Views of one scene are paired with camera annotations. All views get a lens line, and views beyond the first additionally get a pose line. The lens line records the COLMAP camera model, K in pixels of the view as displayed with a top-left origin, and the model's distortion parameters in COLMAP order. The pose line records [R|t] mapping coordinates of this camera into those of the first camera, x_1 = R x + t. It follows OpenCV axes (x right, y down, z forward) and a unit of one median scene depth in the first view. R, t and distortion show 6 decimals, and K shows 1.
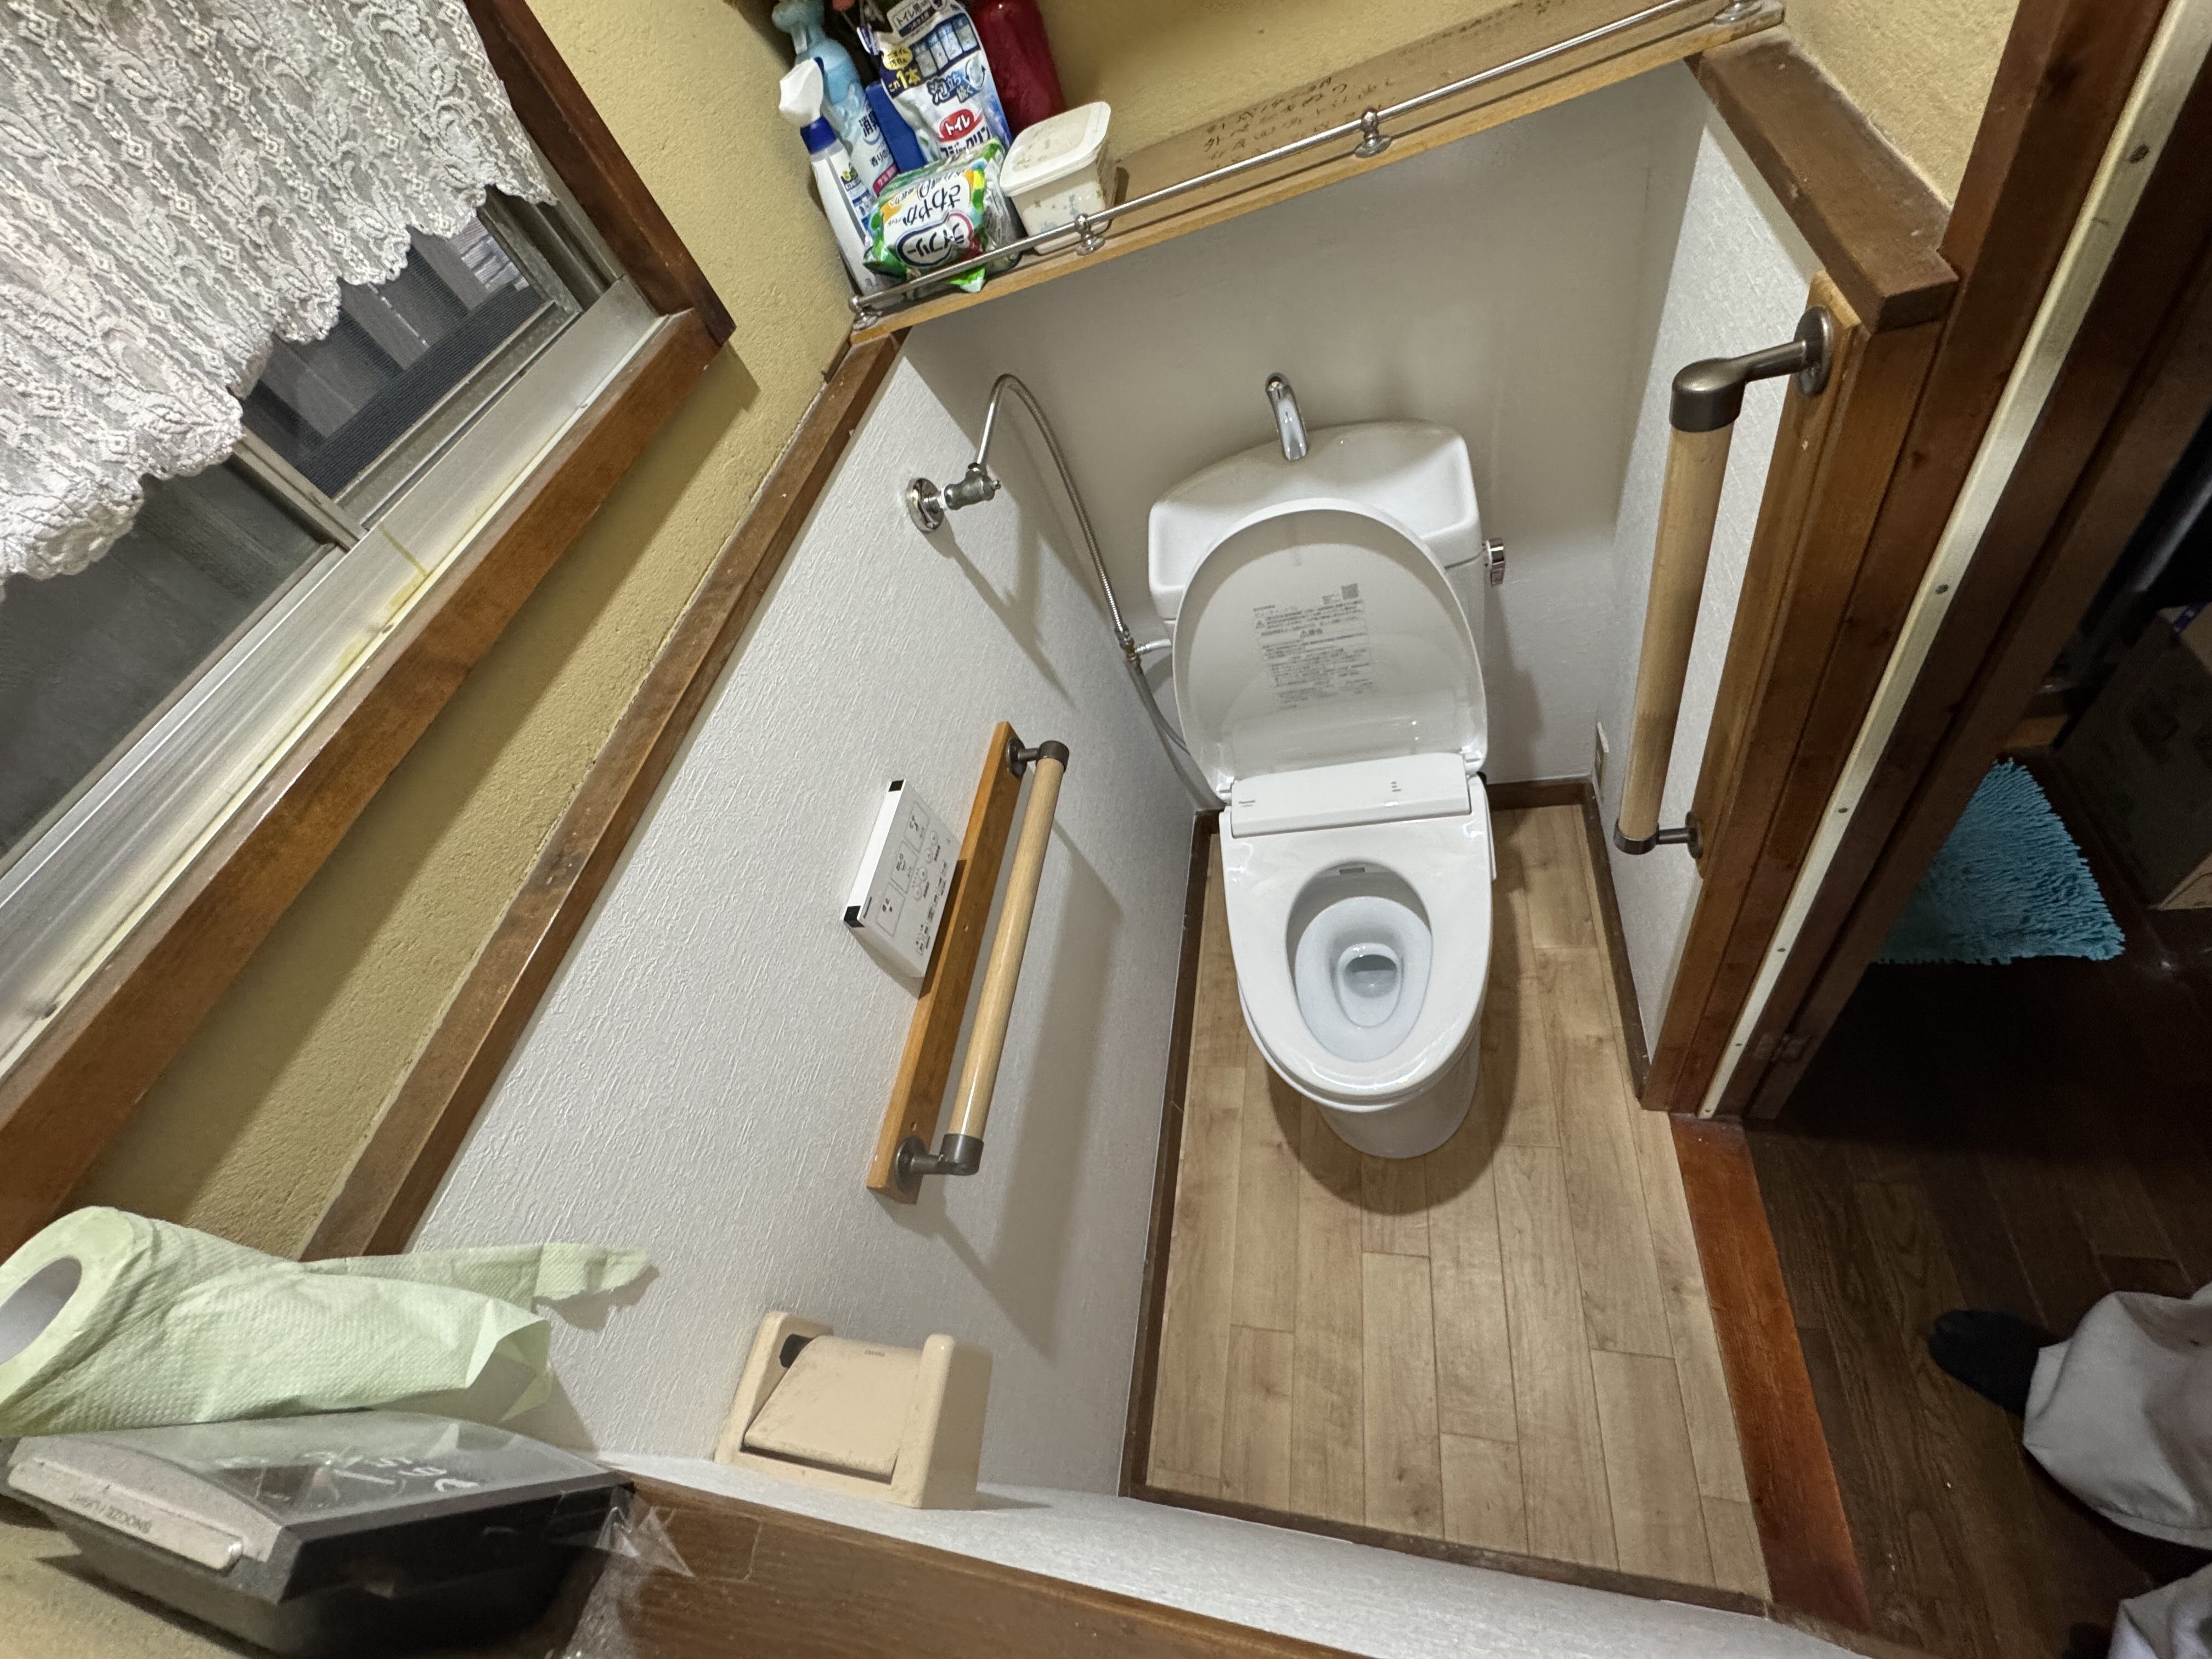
lens RADIAL K [[902.5, 0, 1099.1], [0, 902.5, 822.7], [0, 0, 1]] dist [-0.005746, 0.000324]
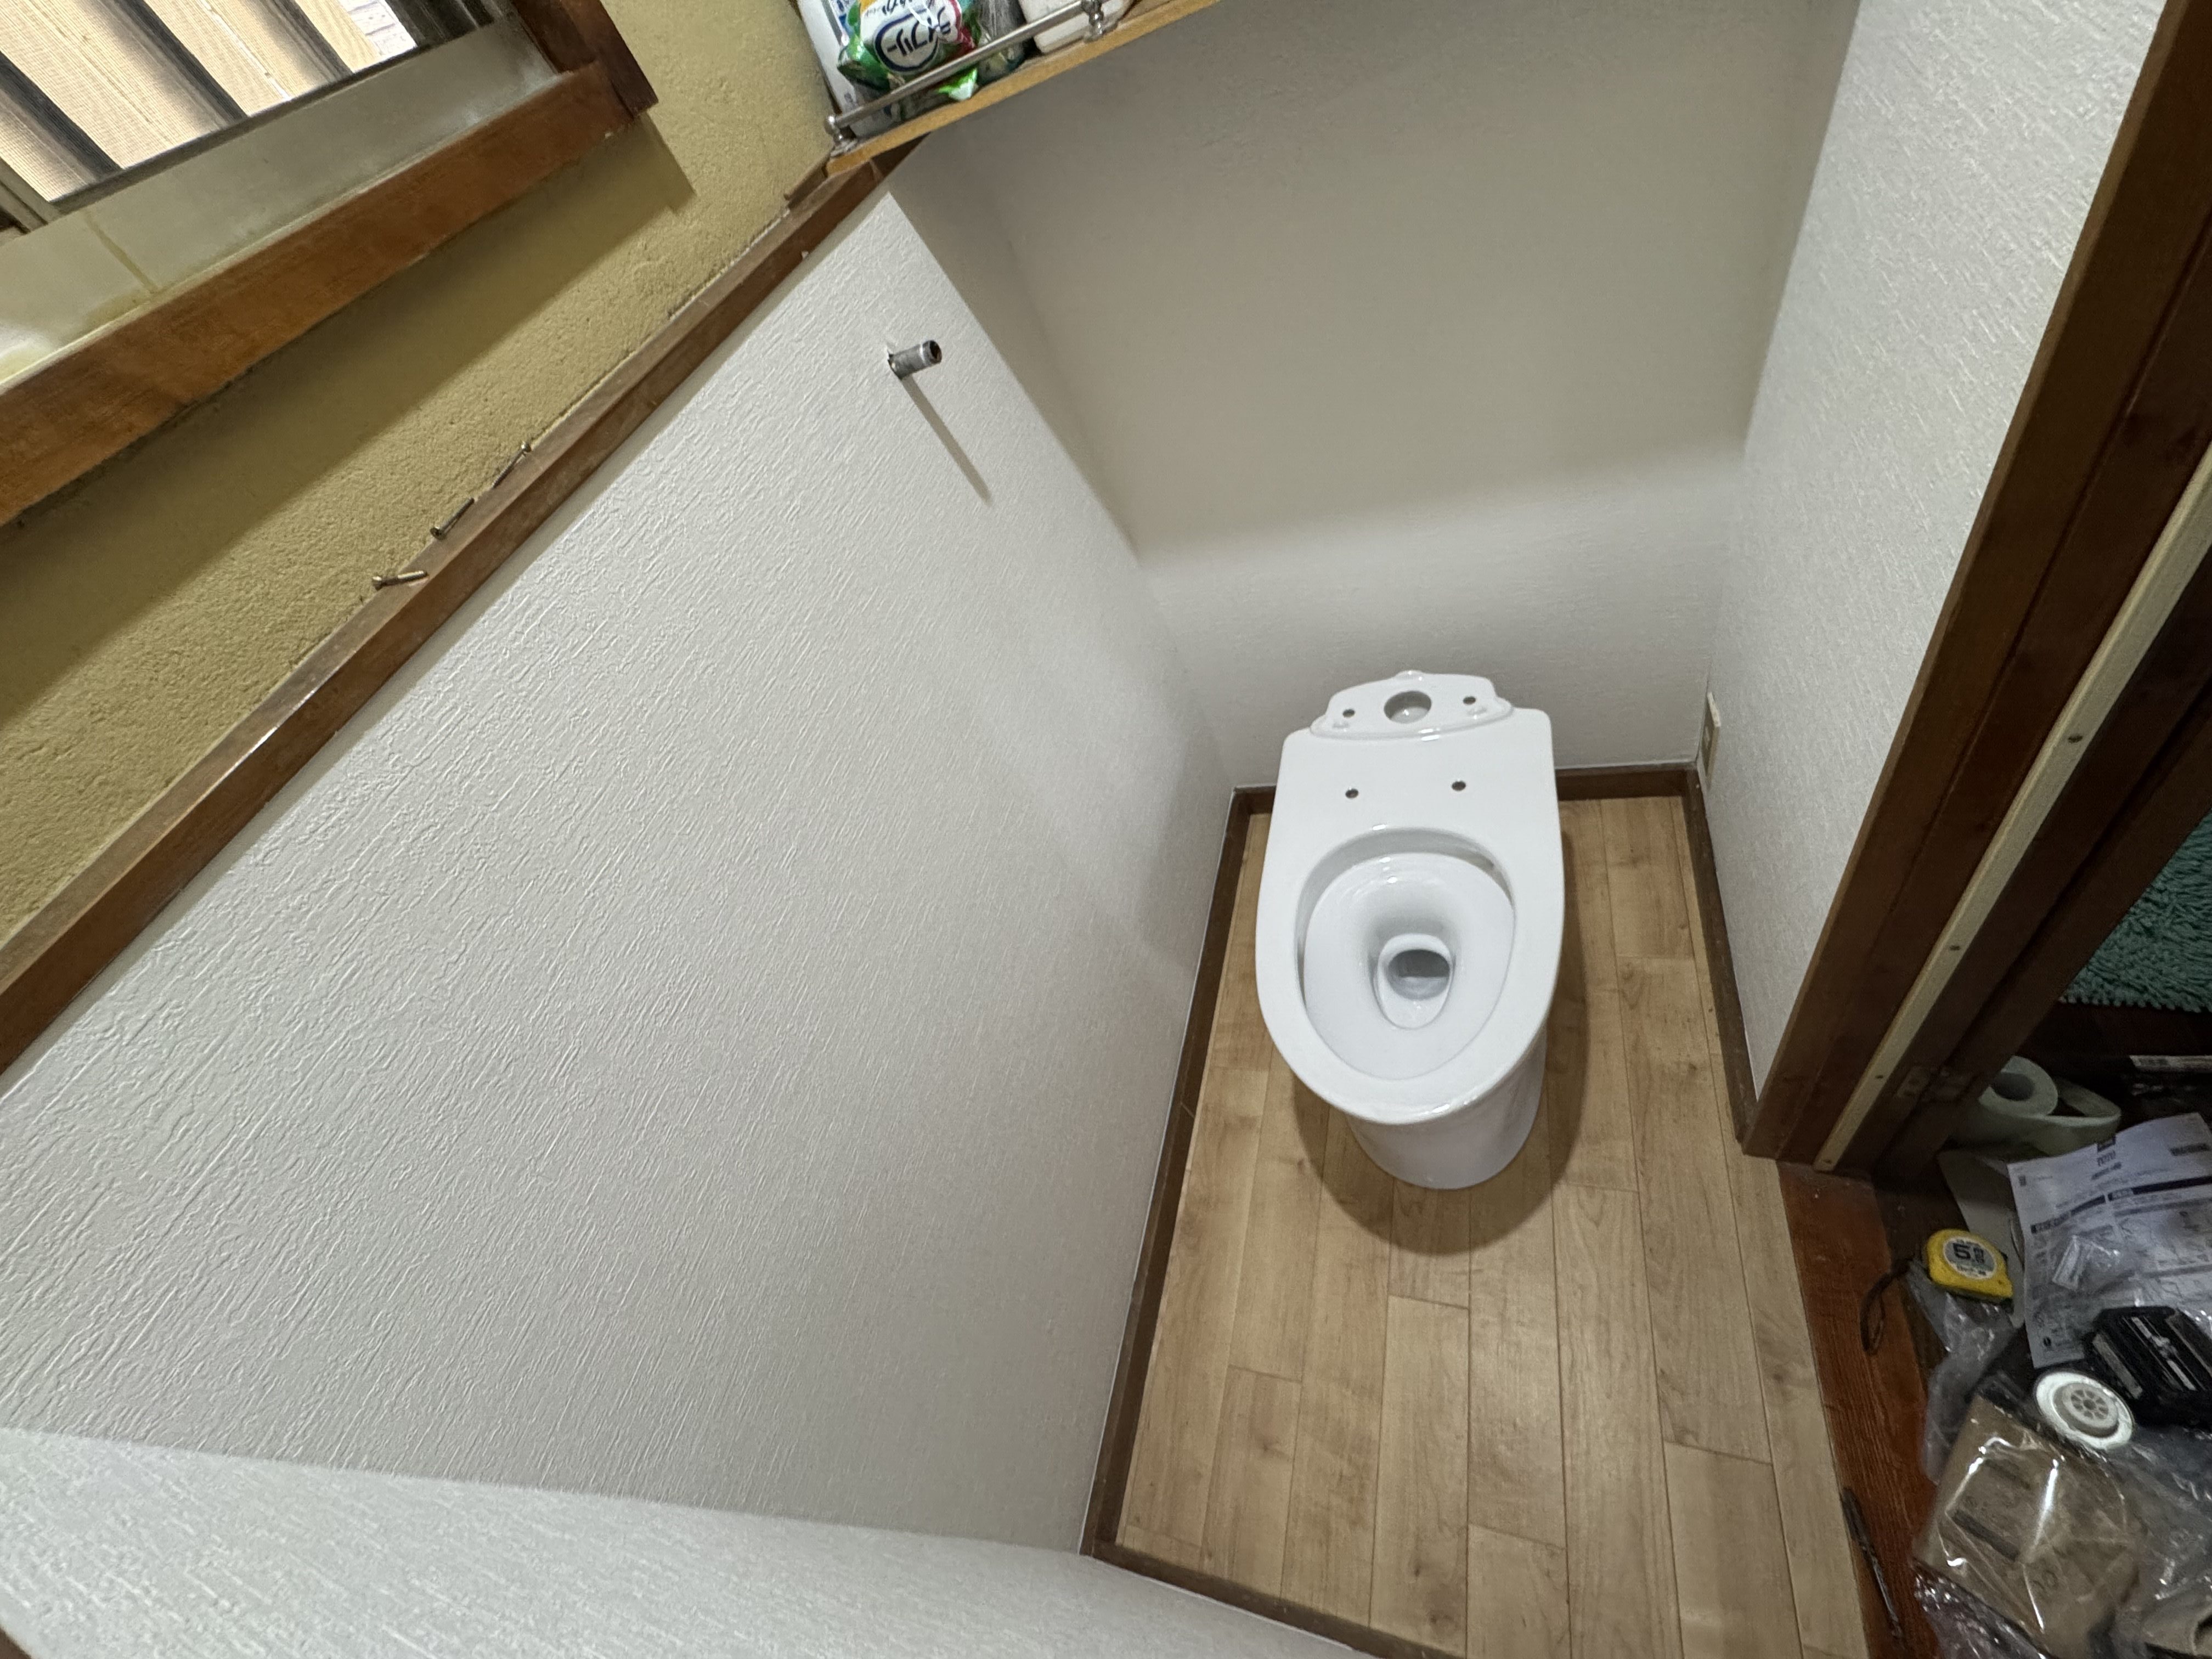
lens RADIAL K [[902.5, 0, 1099.6], [0, 902.5, 825.1], [0, 0, 1]] dist [-0.005746, 0.000324]
pose [[0.995518, 0.056438, -0.075890, 0.083645], [-0.057511, 0.998272, -0.012035, 0.083855], [0.075080, 0.016346, 0.997044, 0.174685]]
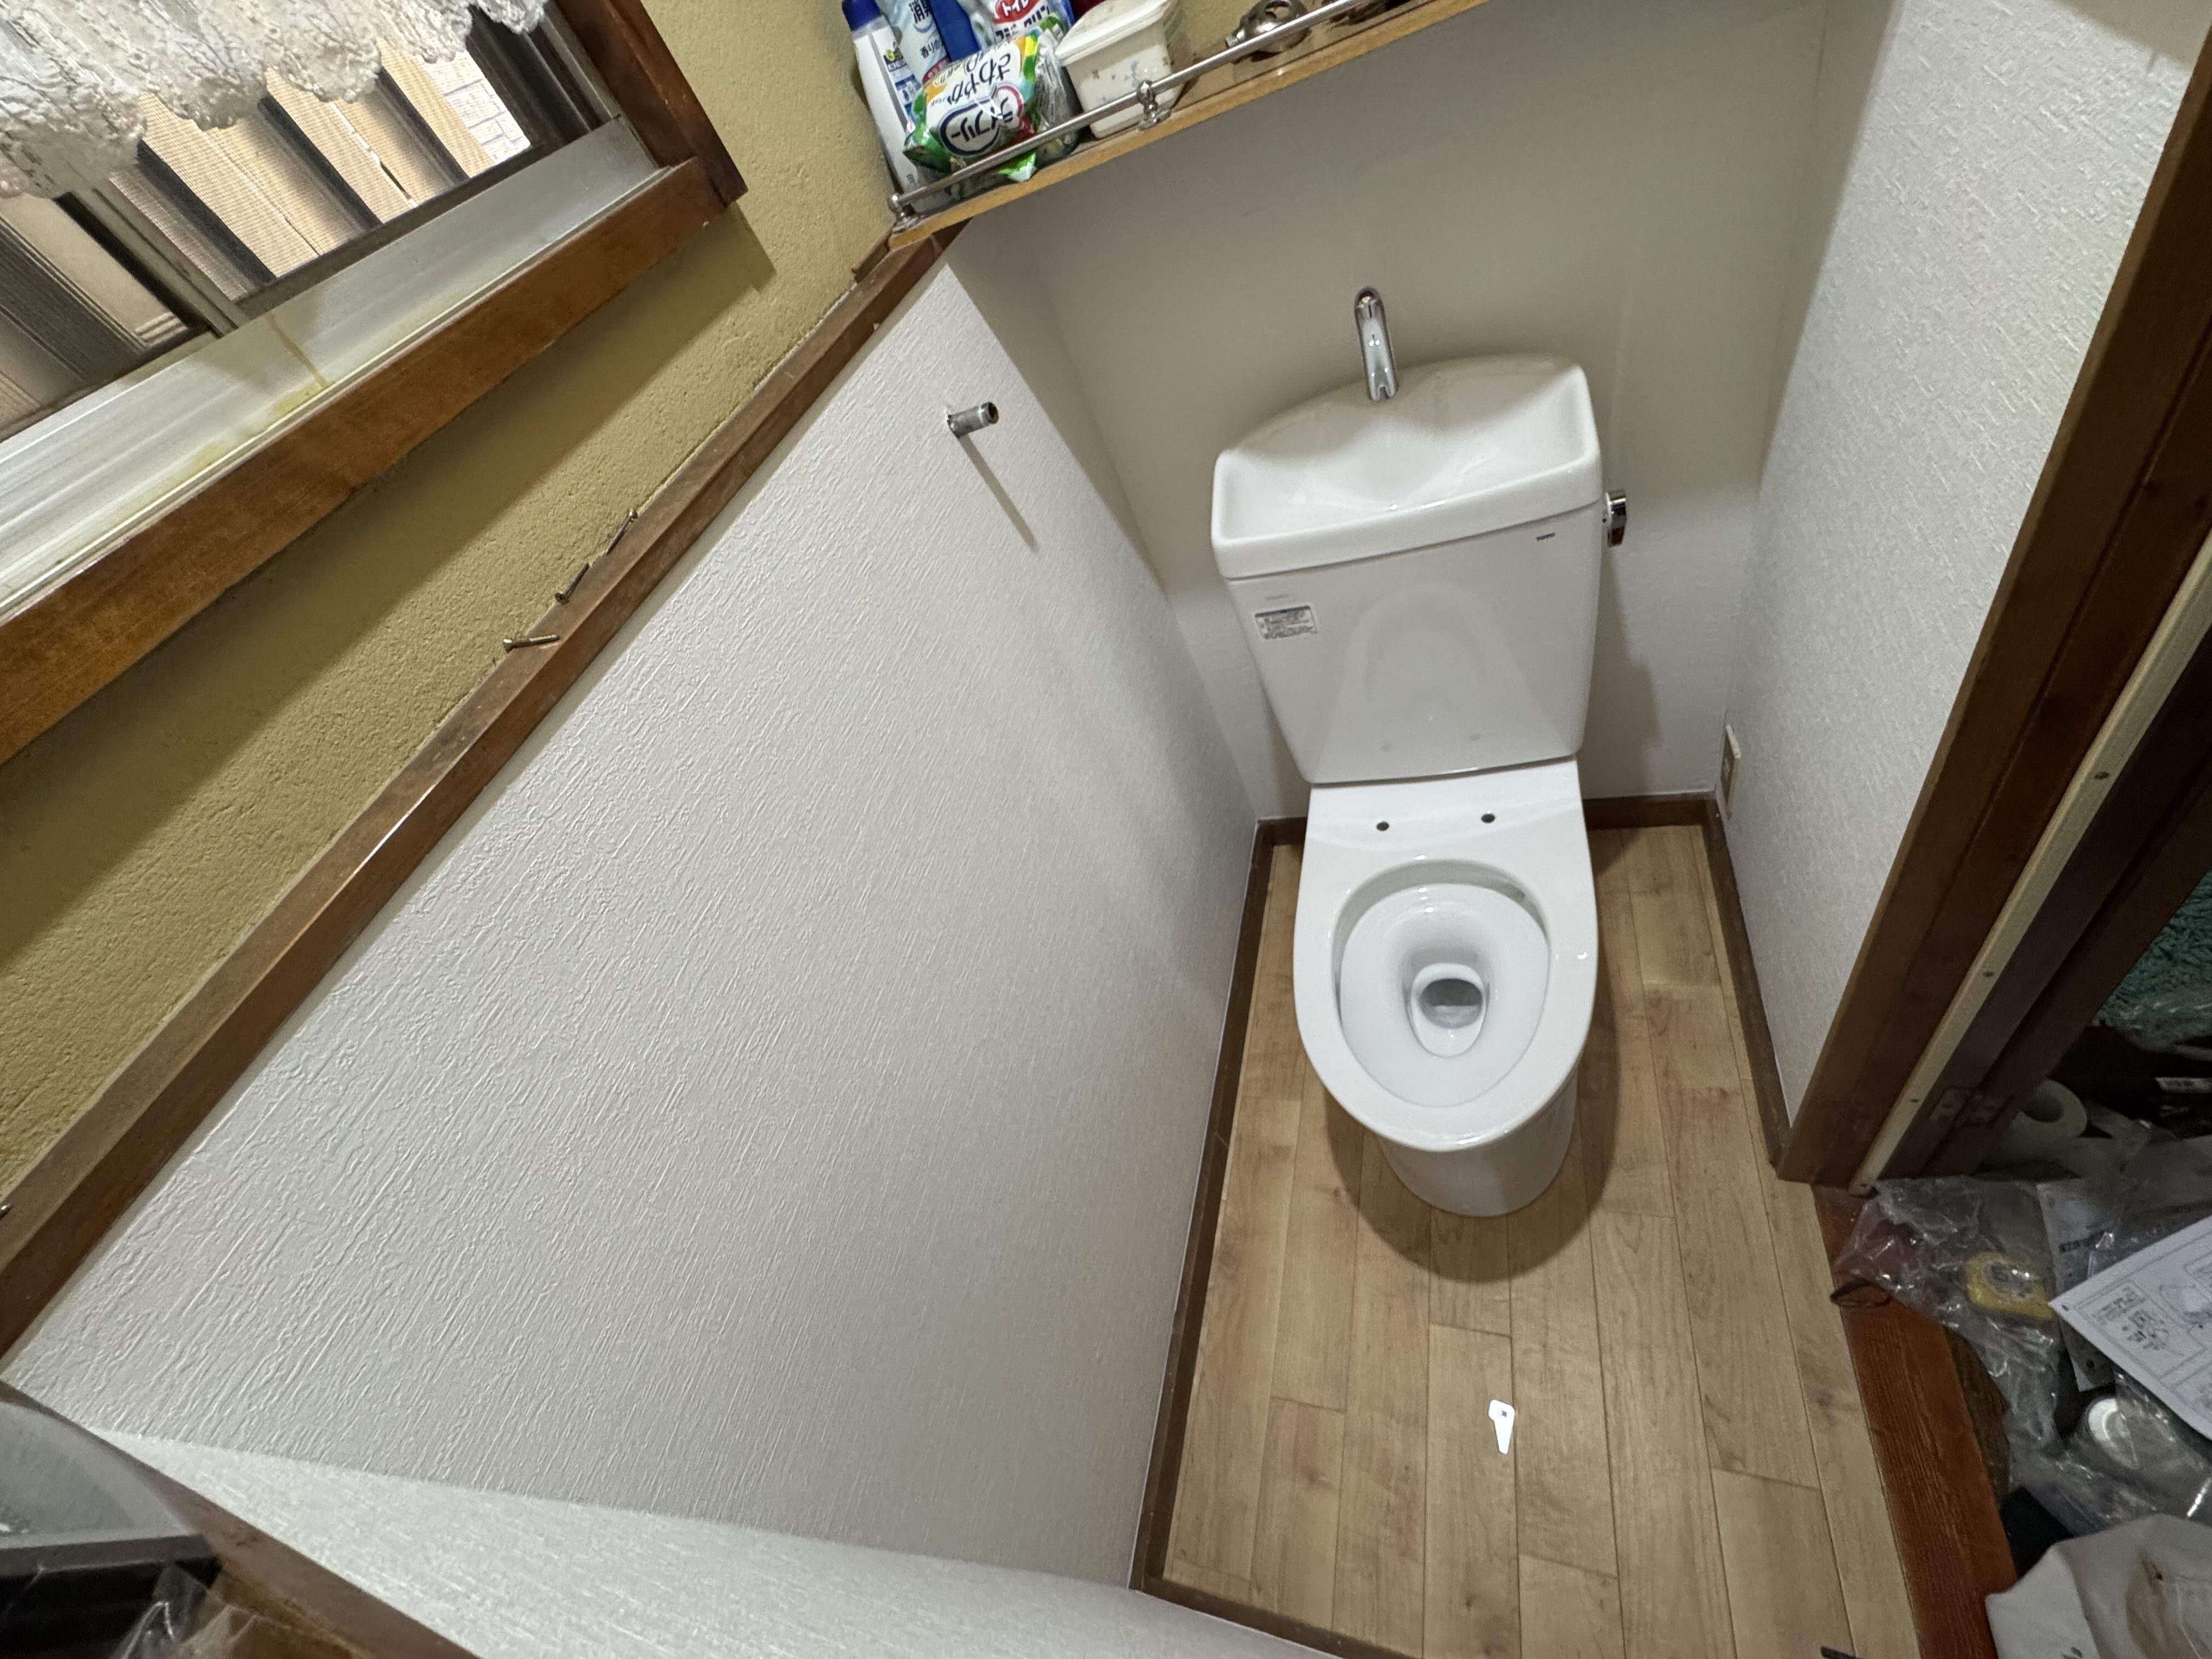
lens RADIAL K [[902.5, 0, 1097.7], [0, 902.5, 823.4], [0, 0, 1]] dist [-0.005746, 0.000324]
pose [[0.995805, 0.045771, -0.079233, 0.033072], [-0.049449, 0.997758, -0.045107, 0.078780], [0.076991, 0.048836, 0.995835, 0.139304]]
